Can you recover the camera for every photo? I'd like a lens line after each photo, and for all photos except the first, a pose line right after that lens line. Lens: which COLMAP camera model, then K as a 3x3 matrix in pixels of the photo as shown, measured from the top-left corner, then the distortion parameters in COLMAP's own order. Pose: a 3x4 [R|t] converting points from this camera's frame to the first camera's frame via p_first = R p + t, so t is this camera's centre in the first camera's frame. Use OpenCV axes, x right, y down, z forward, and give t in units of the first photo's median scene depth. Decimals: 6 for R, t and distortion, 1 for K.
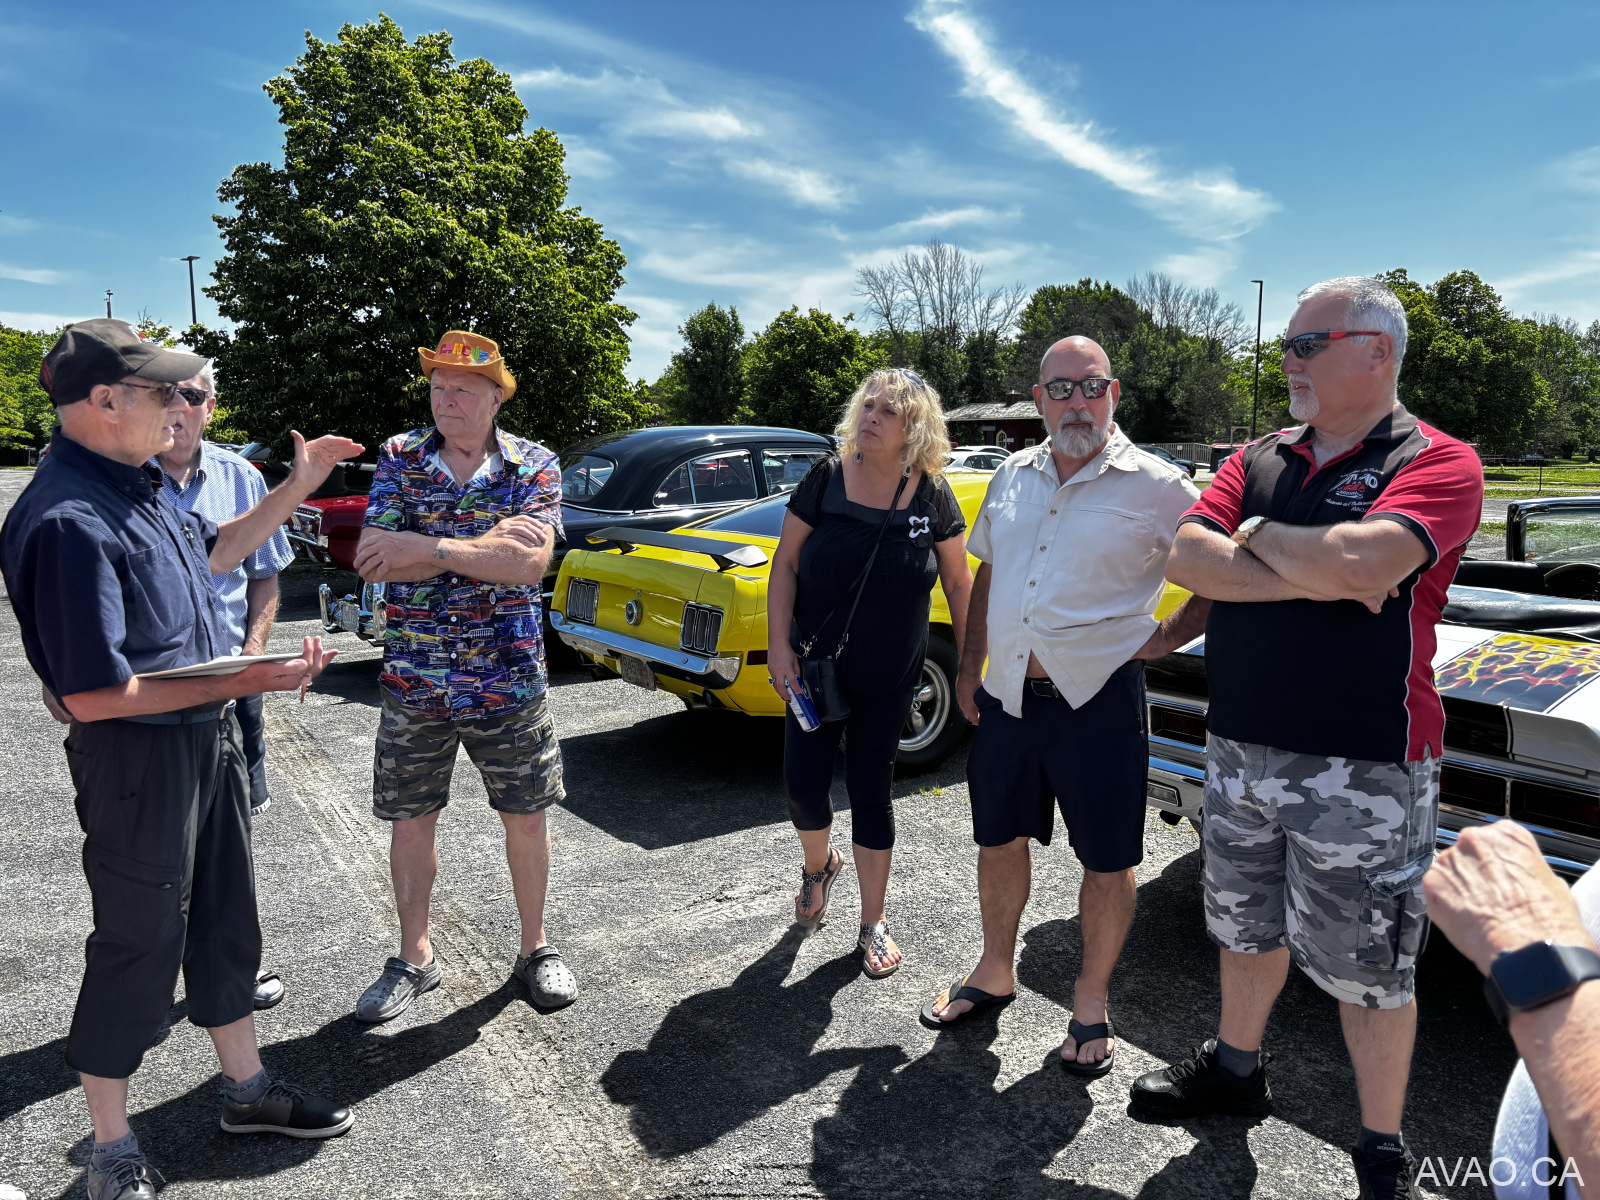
lens RADIAL K [[1194.7, 0, 800.0], [0, 1194.7, 600.0], [0, 0, 1]] dist [-0.037906, -0.002321]
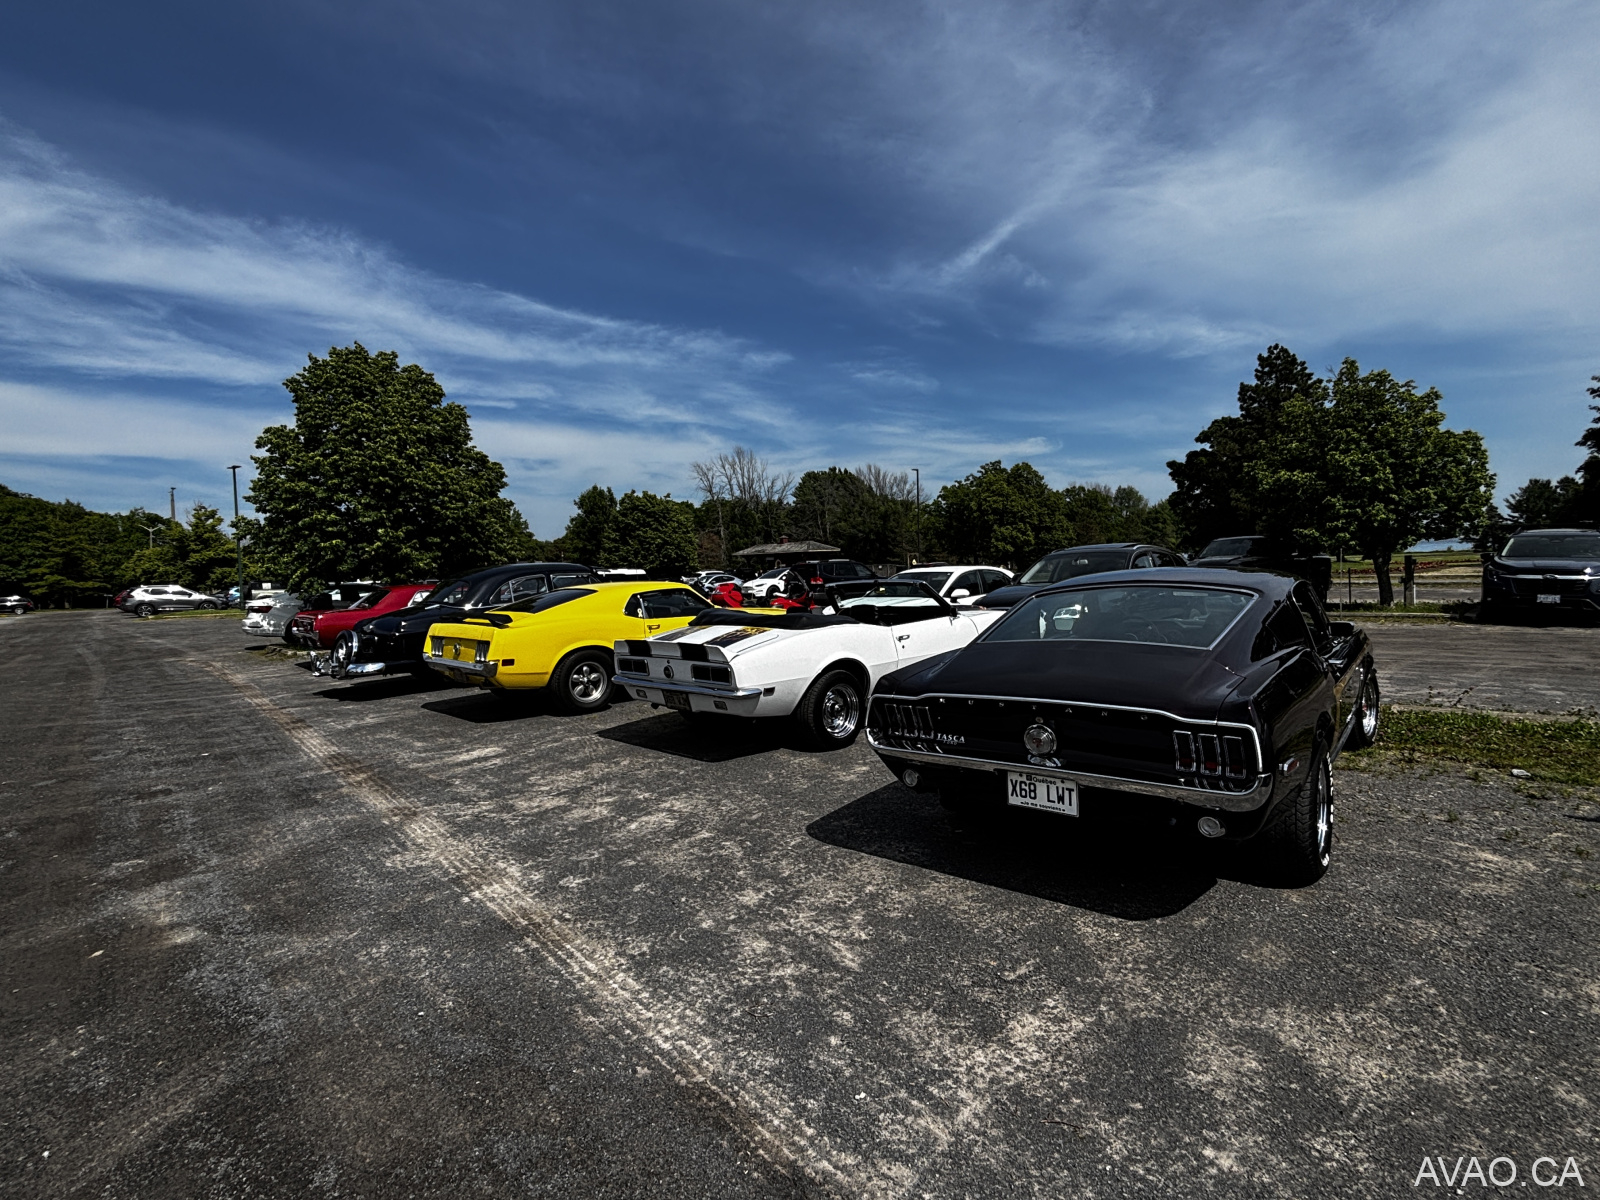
lens RADIAL K [[752.7, 0, 800.0], [0, 752.7, 600.0], [0, 0, 1]] dist [-0.001020, -0.000071]
pose [[0.982319, -0.038623, 0.183185, 0.065753], [0.054897, 0.994900, -0.084614, 0.022391], [-0.178983, 0.093174, 0.979430, -0.155112]]
